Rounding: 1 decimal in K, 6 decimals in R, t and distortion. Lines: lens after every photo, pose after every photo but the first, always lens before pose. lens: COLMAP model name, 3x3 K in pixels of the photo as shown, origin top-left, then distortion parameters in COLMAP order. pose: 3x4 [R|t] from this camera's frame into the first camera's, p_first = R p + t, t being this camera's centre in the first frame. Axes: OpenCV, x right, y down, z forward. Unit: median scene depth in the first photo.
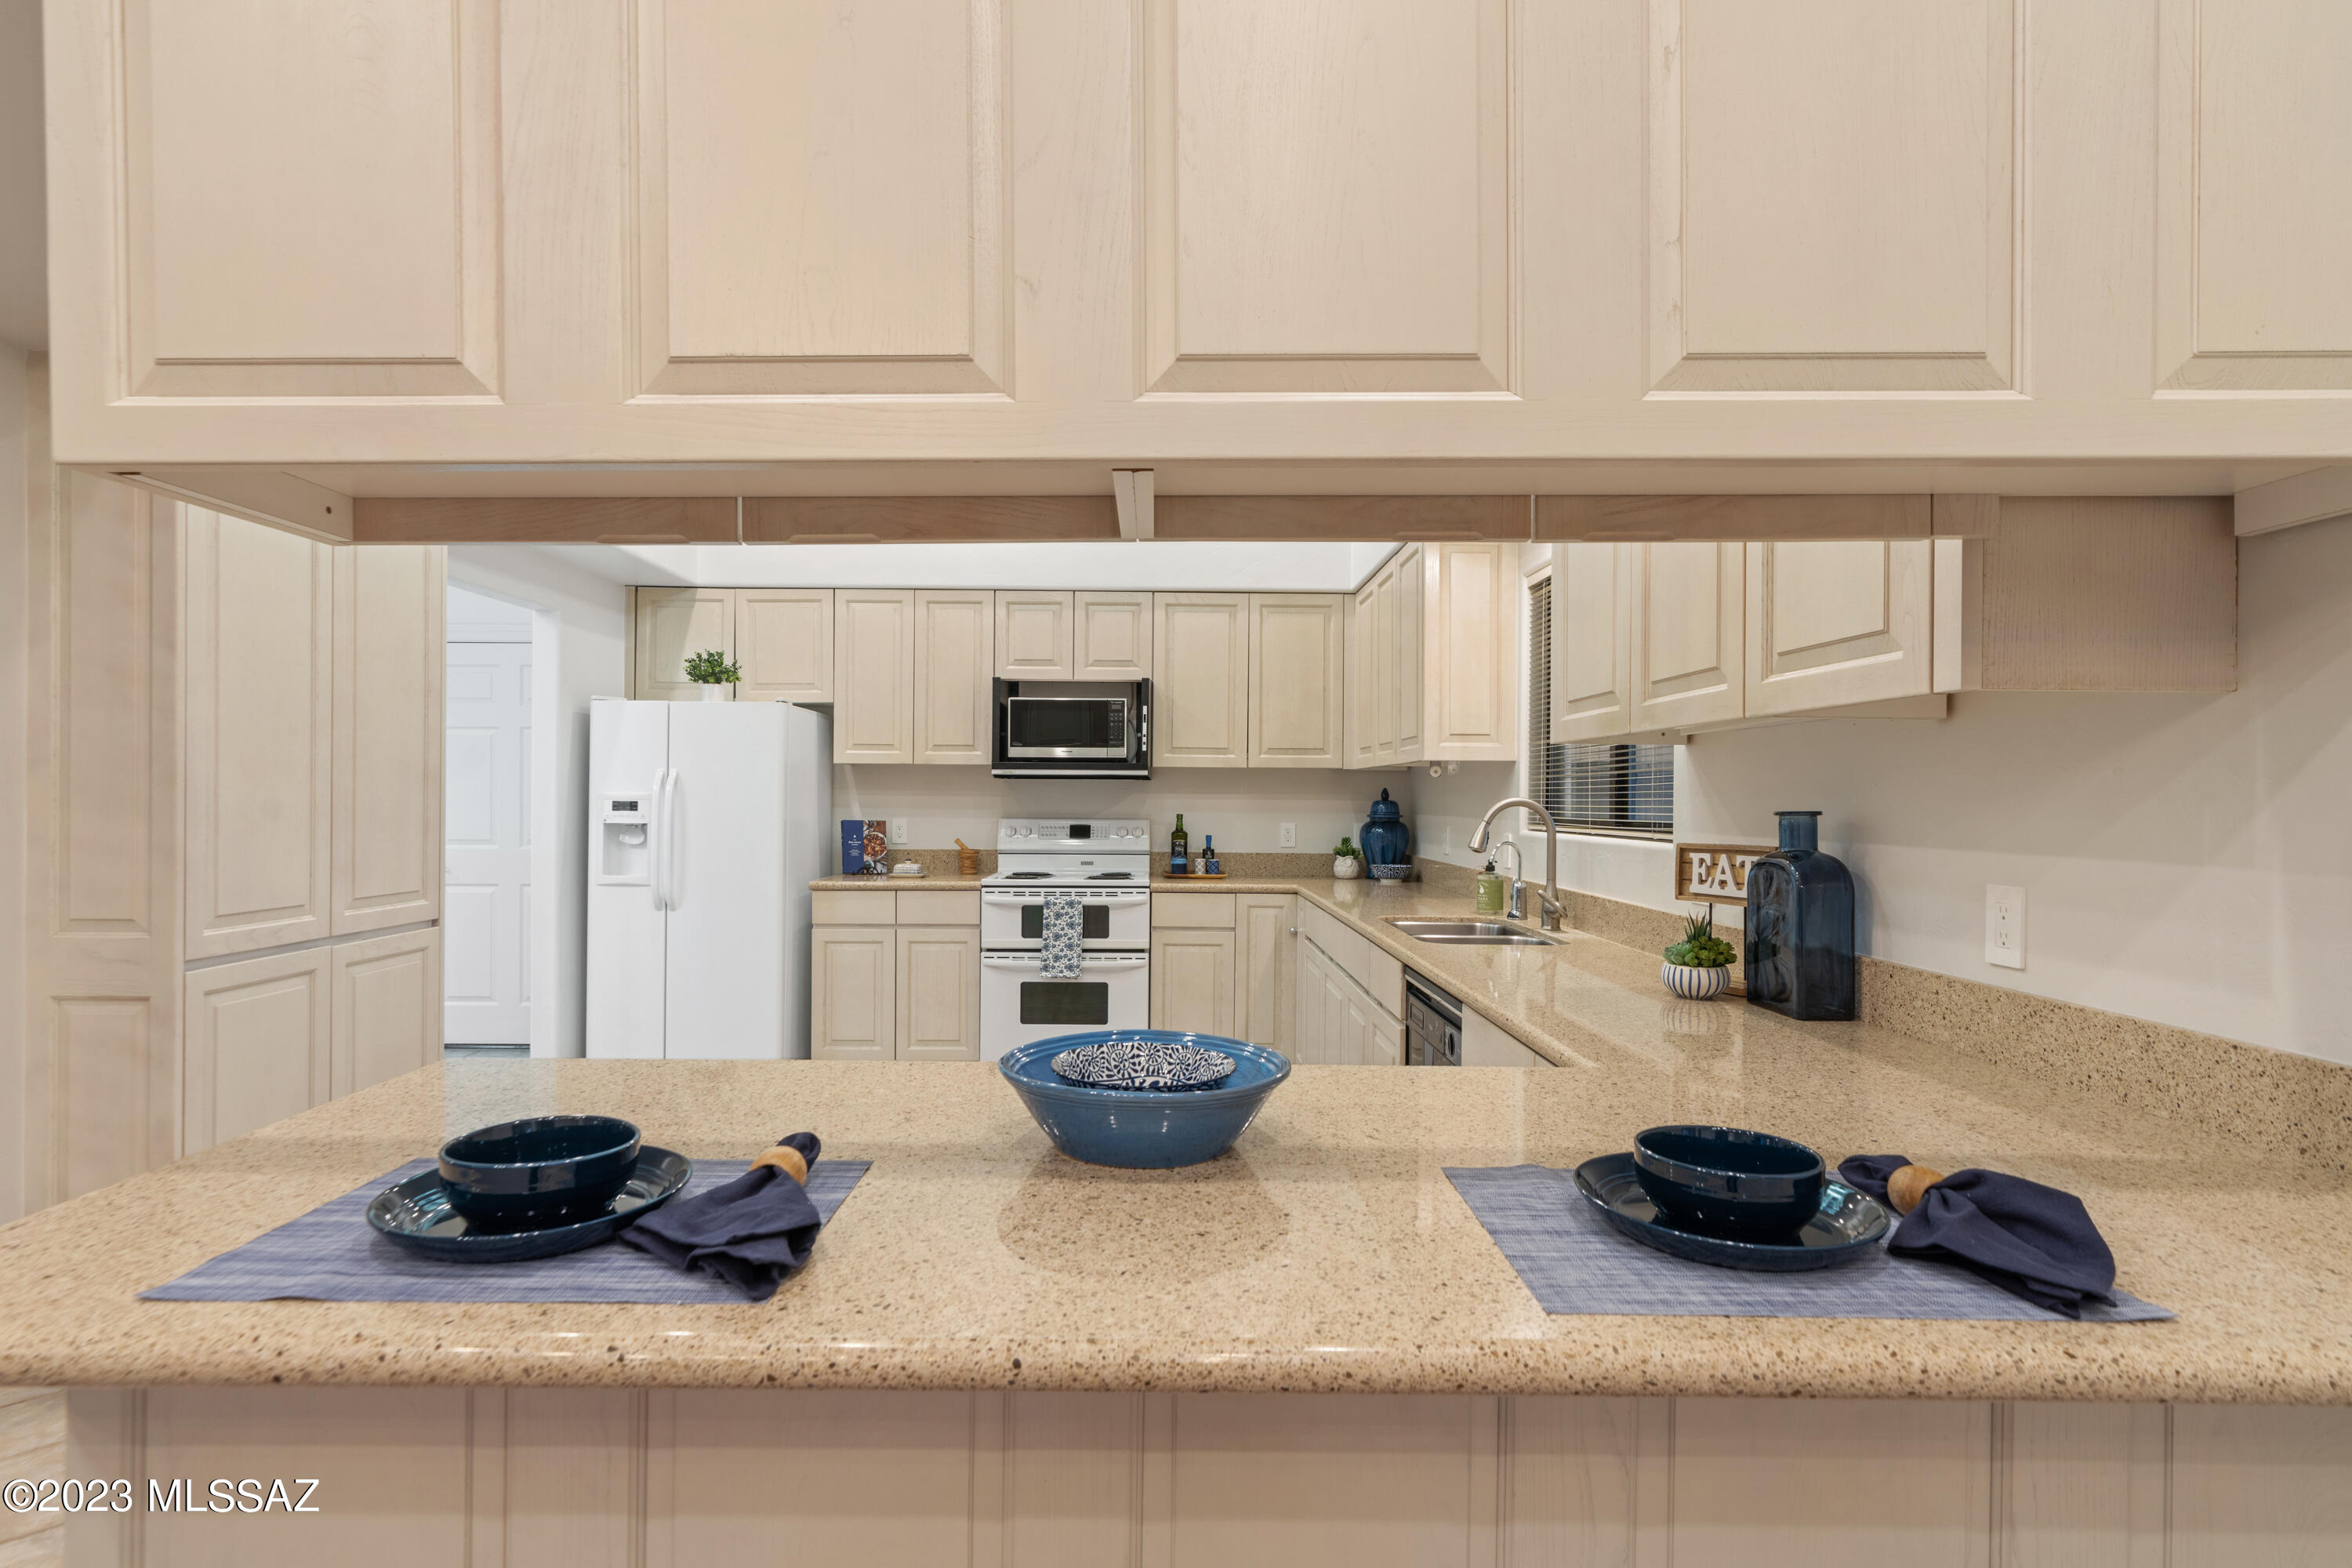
lens RADIAL K [[1179.8, 0, 1171.1], [0, 1179.8, 798.6], [0, 0, 1]] dist [-0.009111, -0.006335]
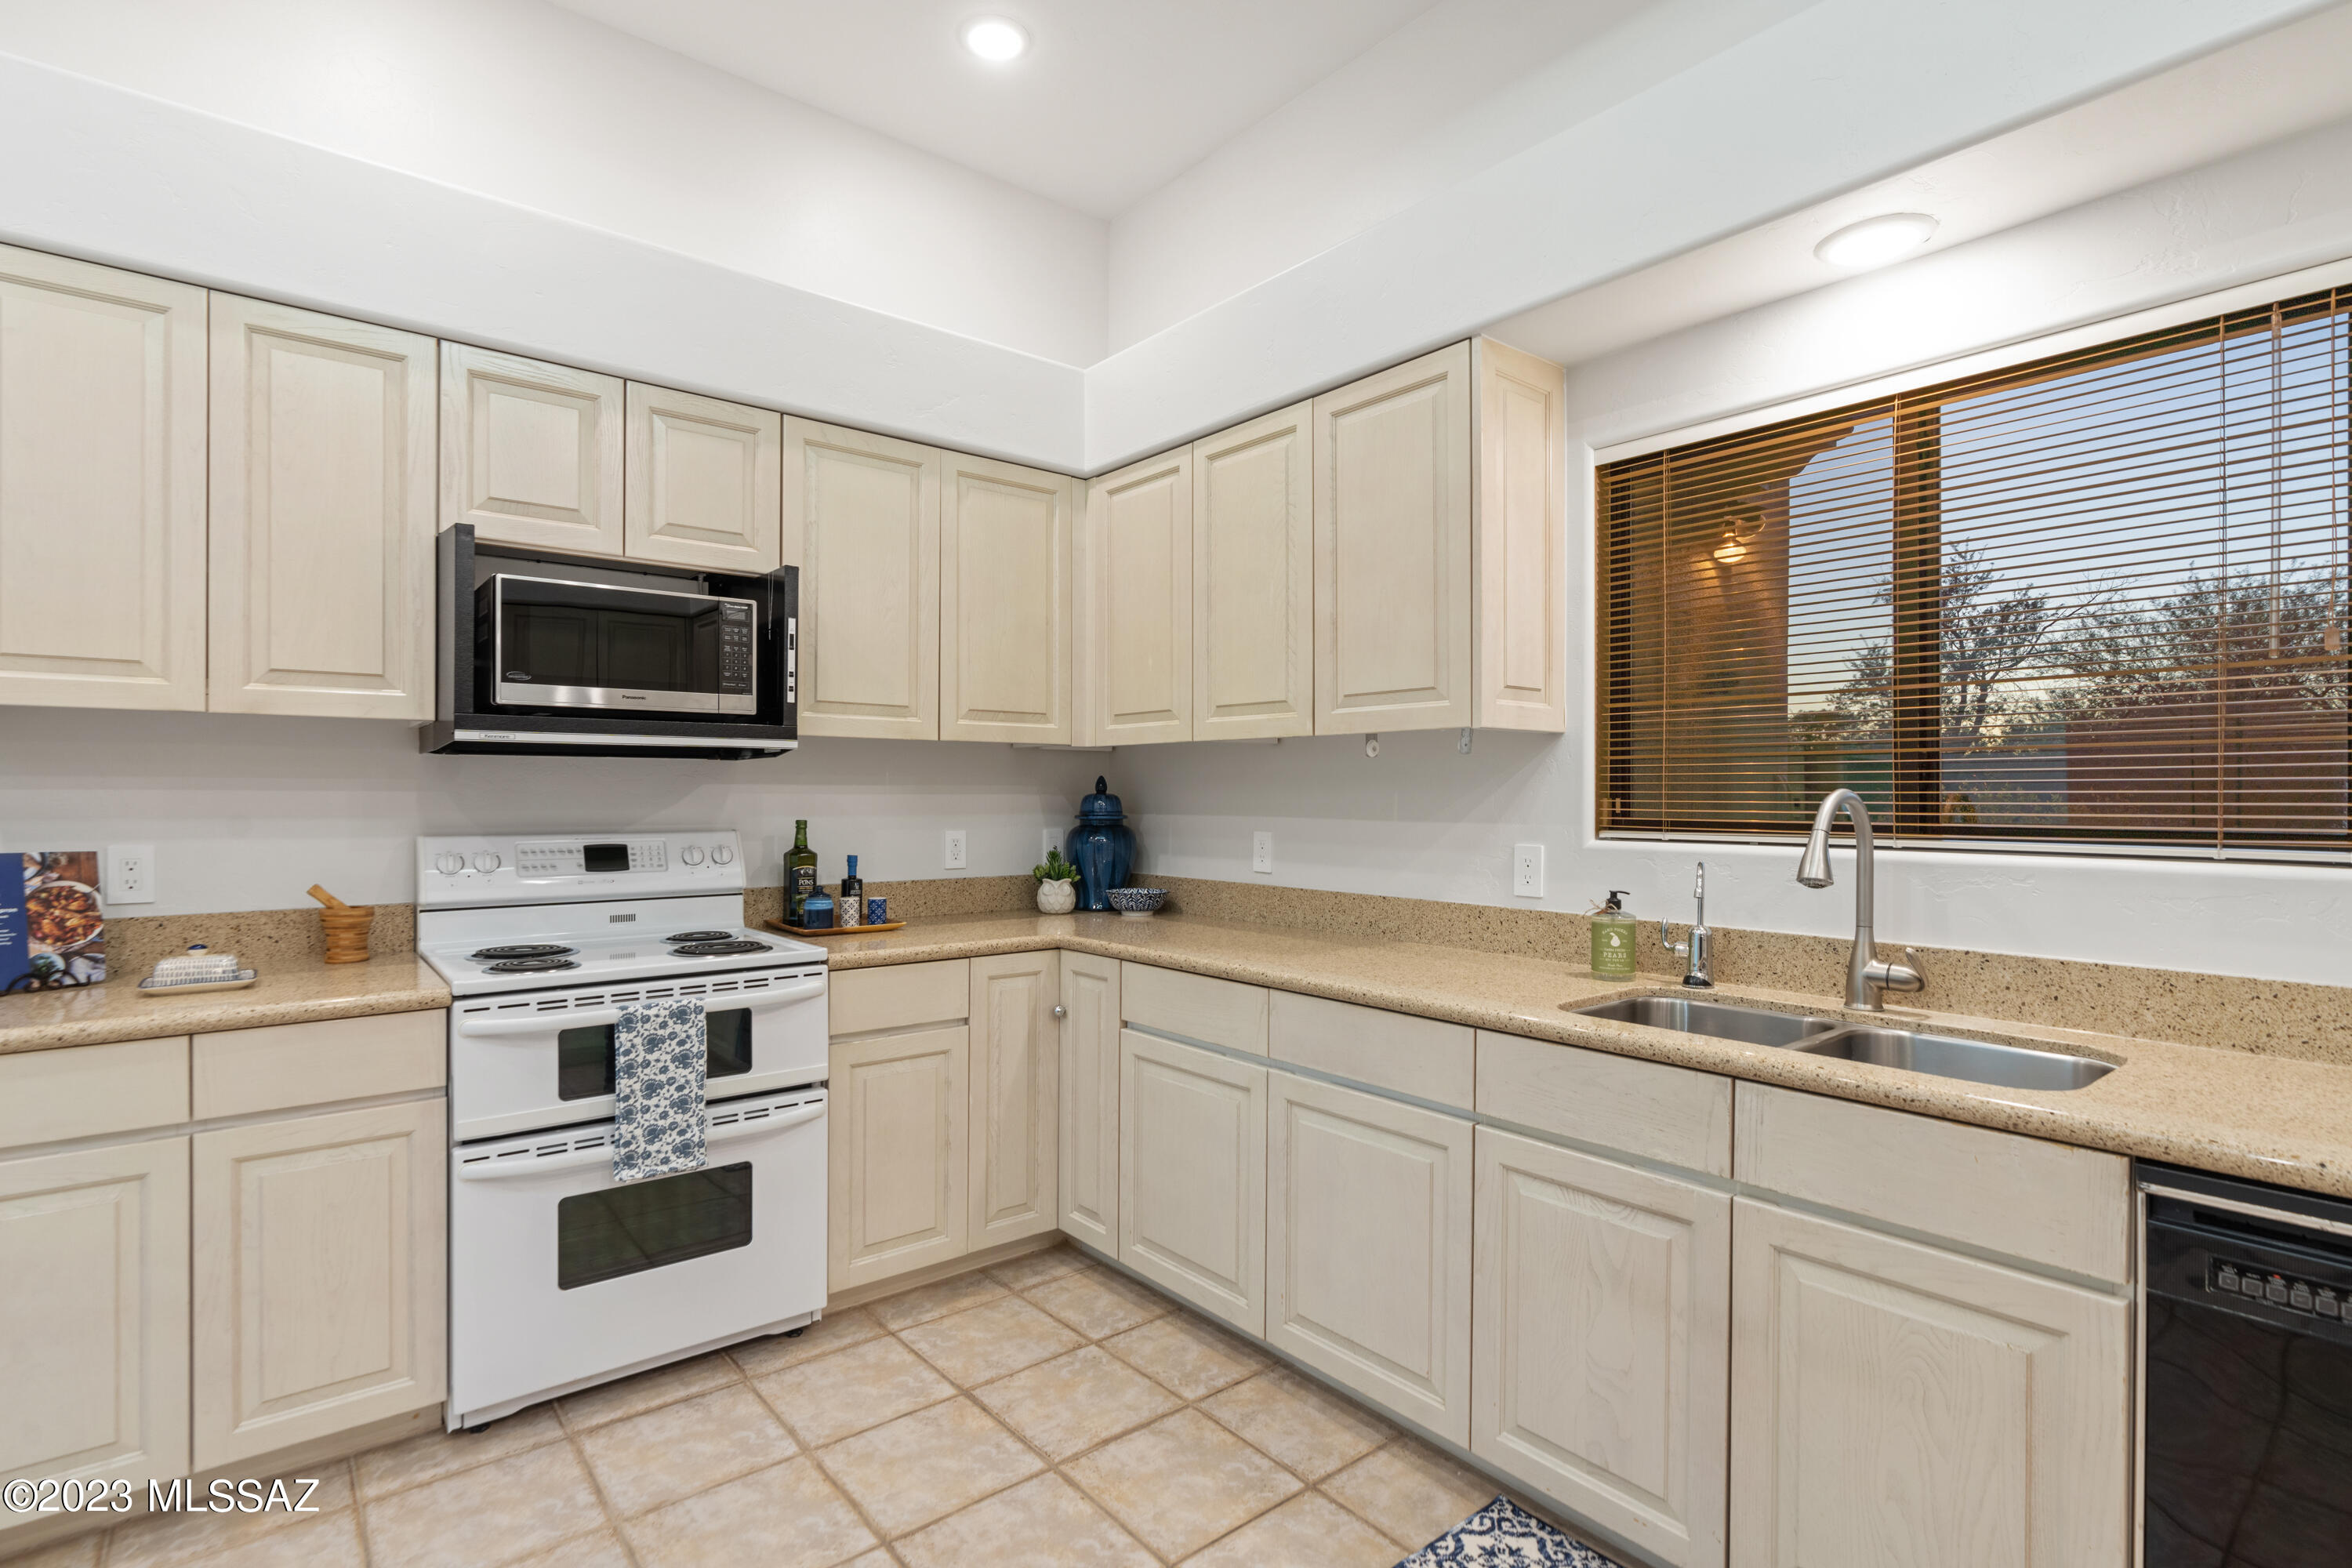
lens RADIAL K [[1090.7, 0, 1139.9], [0, 1090.7, 798.7], [0, 0, 1]] dist [-0.009488, 0.002102]
pose [[0.787852, -0.007539, 0.615818, -0.205863], [0.003062, 0.999961, 0.008324, -0.001322], [-0.615857, -0.004672, 0.787844, 0.529121]]
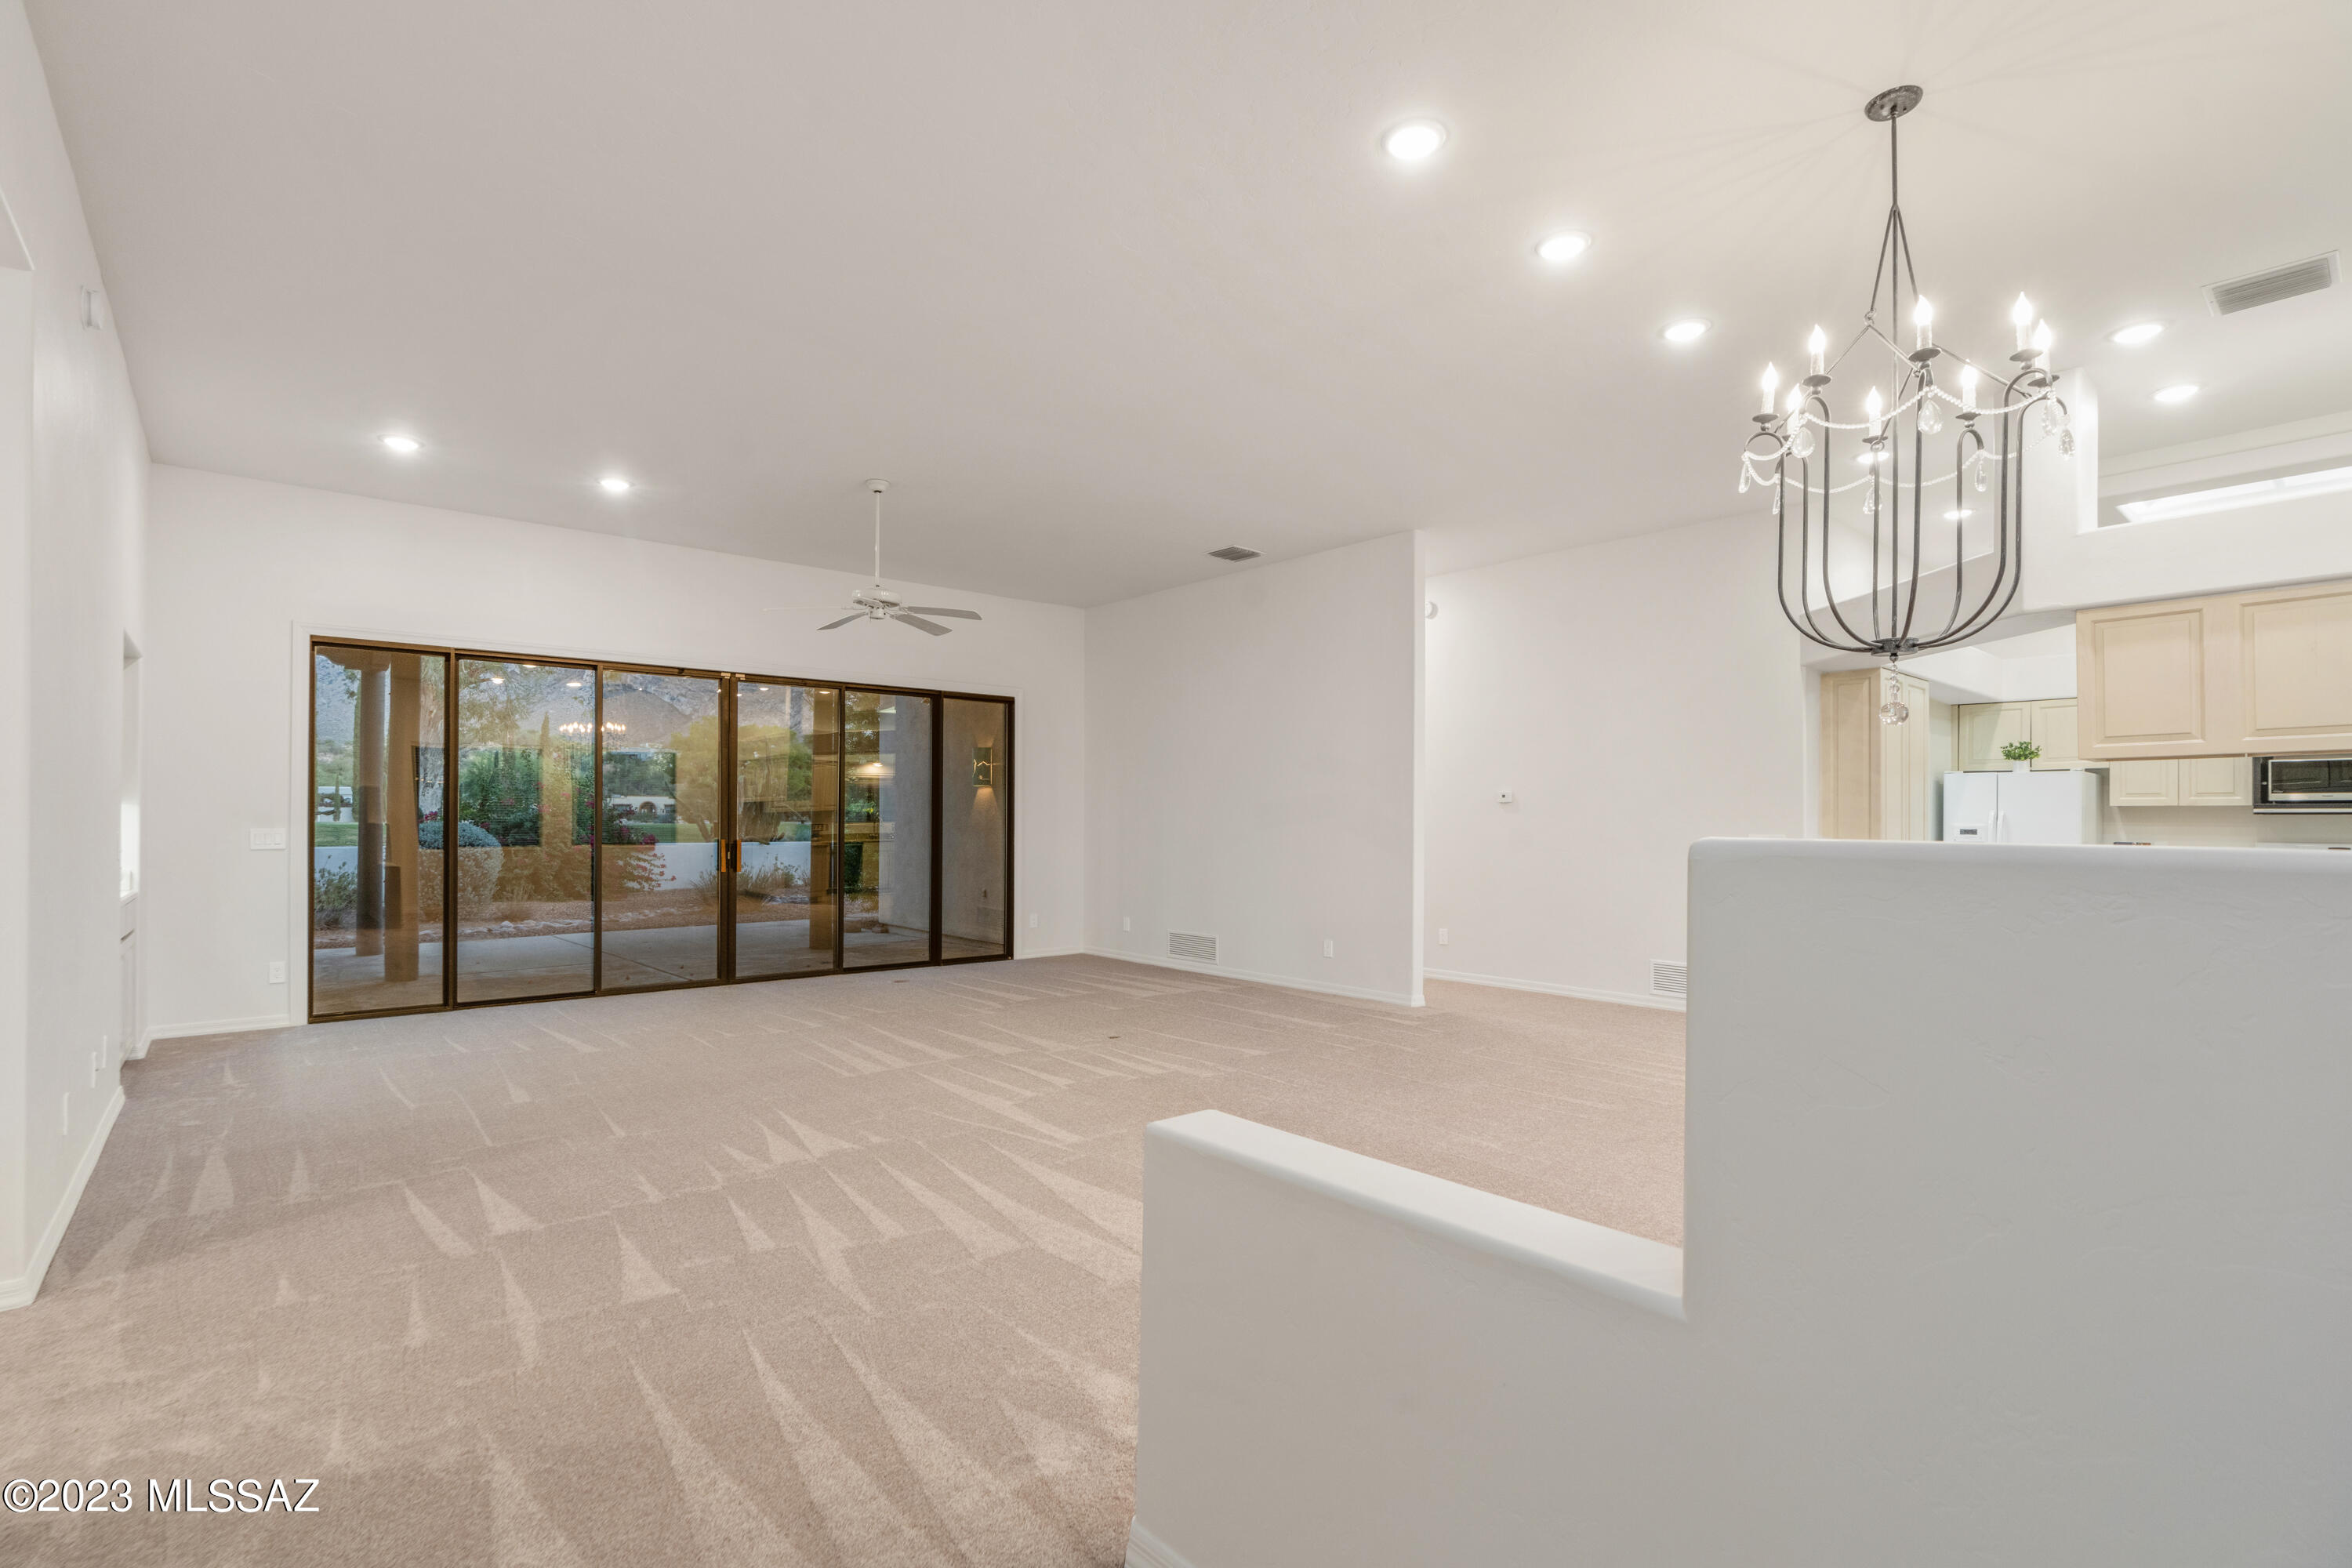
lens RADIAL K [[1090.7, 0, 1139.7], [0, 1090.7, 817.7], [0, 0, 1]] dist [-0.009488, 0.002102]
pose [[0.639462, -0.006417, -0.768796, -0.000273], [-0.002108, 0.999947, -0.010099, 0.003584], [0.768820, 0.008078, 0.639414, -0.989611]]
